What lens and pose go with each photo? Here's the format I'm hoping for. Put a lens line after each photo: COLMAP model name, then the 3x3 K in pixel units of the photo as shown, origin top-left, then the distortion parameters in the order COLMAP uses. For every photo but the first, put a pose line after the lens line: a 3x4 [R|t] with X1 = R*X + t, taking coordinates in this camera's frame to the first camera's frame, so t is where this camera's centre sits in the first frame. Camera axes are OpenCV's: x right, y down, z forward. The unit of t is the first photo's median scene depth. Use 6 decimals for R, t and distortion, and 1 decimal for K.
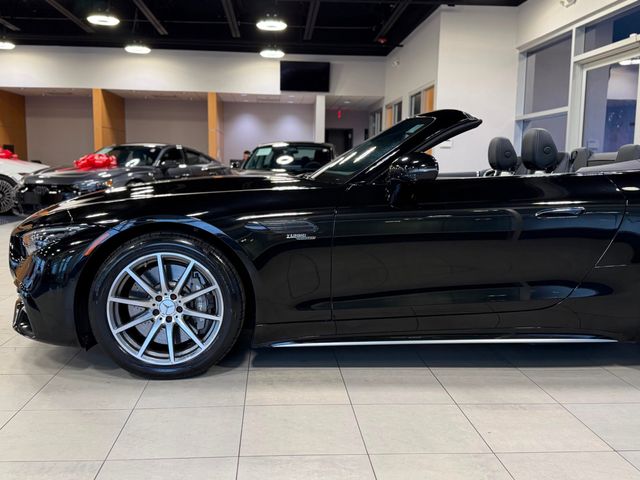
lens RADIAL K [[628.6, 0, 320.0], [0, 628.6, 240.0], [0, 0, 1]] dist [0.012482, -0.004342]
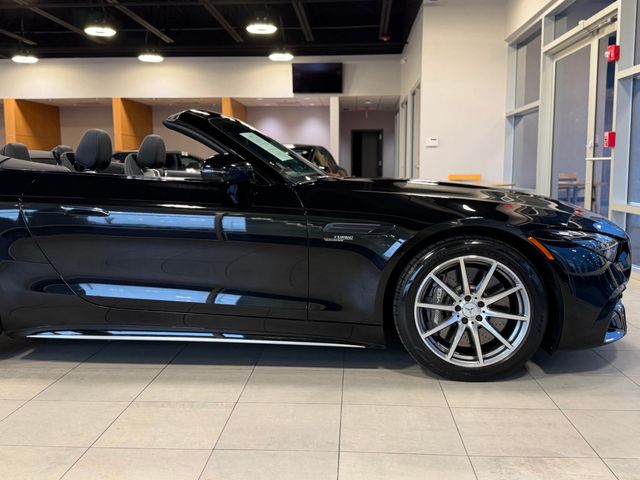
lens RADIAL K [[640.6, 0, 320.0], [0, 640.6, 240.0], [0, 0, 1]] dist [0.017425, 0.005277]
pose [[0.992402, -0.007809, -0.122786, 0.103138], [0.006979, 0.999950, -0.007190, 0.001767], [0.122836, 0.006279, 0.992407, 0.001800]]
